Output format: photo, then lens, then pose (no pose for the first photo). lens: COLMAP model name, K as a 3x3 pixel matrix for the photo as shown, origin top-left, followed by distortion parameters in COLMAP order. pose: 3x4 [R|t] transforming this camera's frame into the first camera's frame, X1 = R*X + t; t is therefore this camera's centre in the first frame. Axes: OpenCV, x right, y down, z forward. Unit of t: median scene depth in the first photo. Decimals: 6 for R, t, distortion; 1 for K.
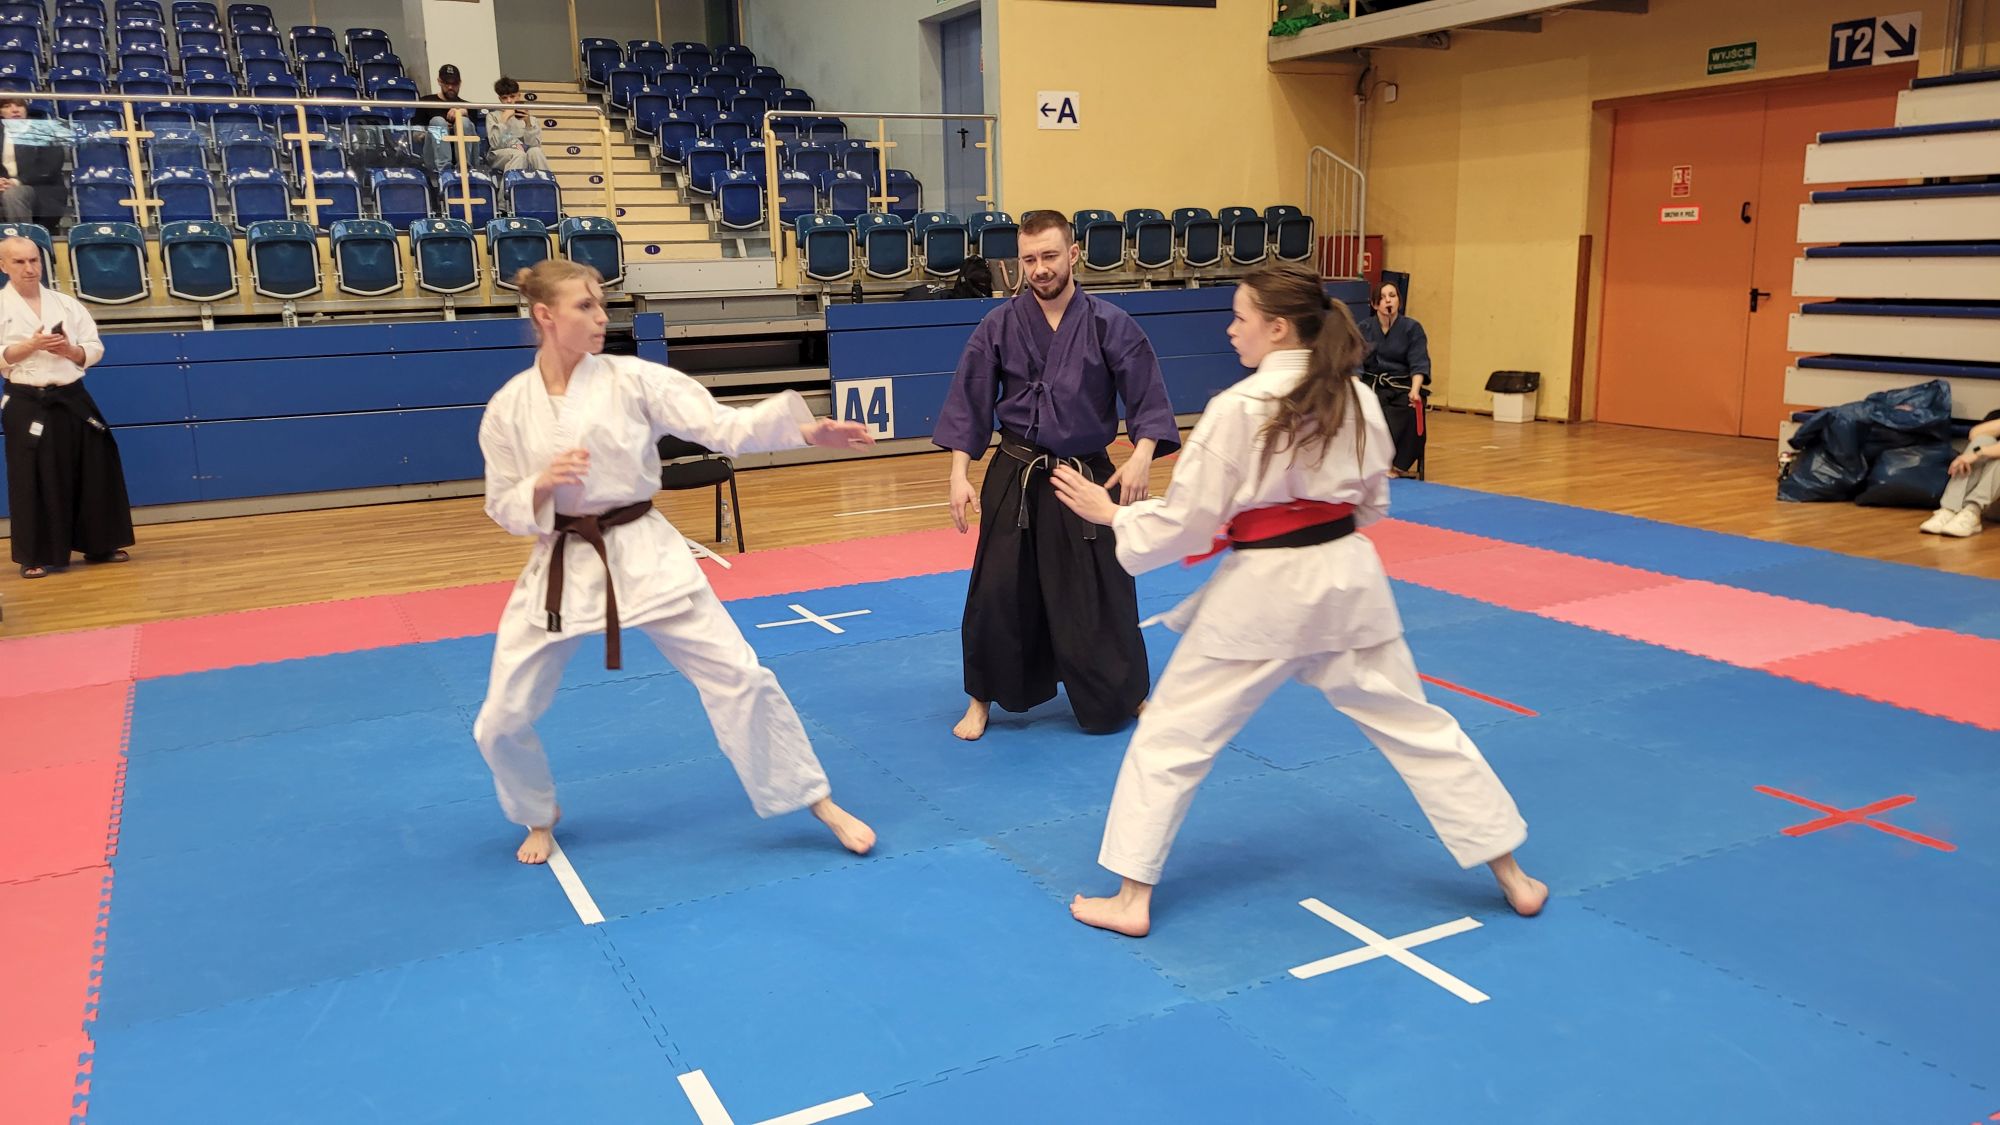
lens RADIAL K [[1489.7, 0, 1000.0], [0, 1489.7, 562.5], [0, 0, 1]] dist [0.044216, -0.049909]
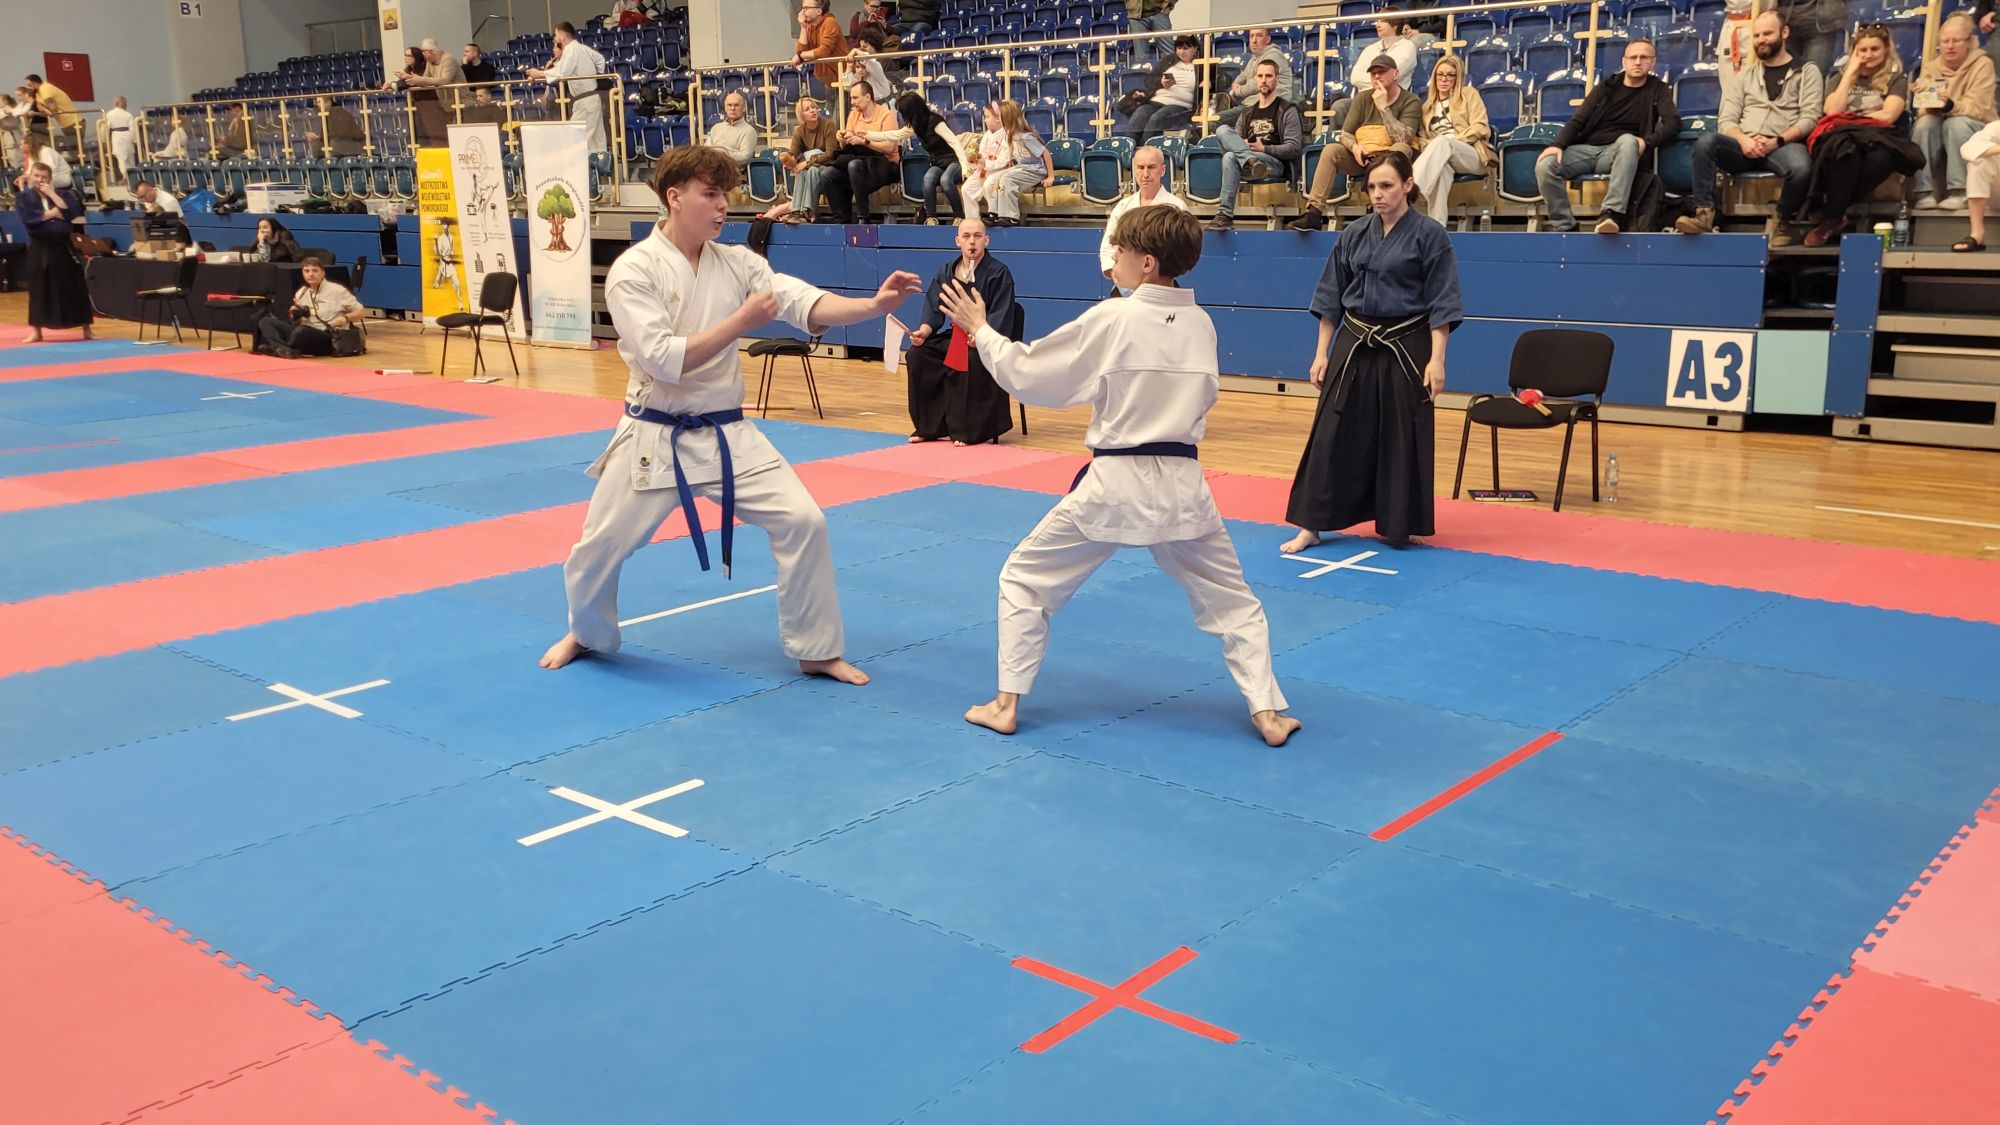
lens RADIAL K [[1760.0, 0, 1000.0], [0, 1760.0, 562.5], [0, 0, 1]] dist [0.058399, 0.000424]
pose [[0.380726, 0.220007, -0.898134, 0.507607], [-0.190844, 0.969067, 0.156483, -0.062881], [0.904780, 0.111826, 0.410936, 0.230436]]
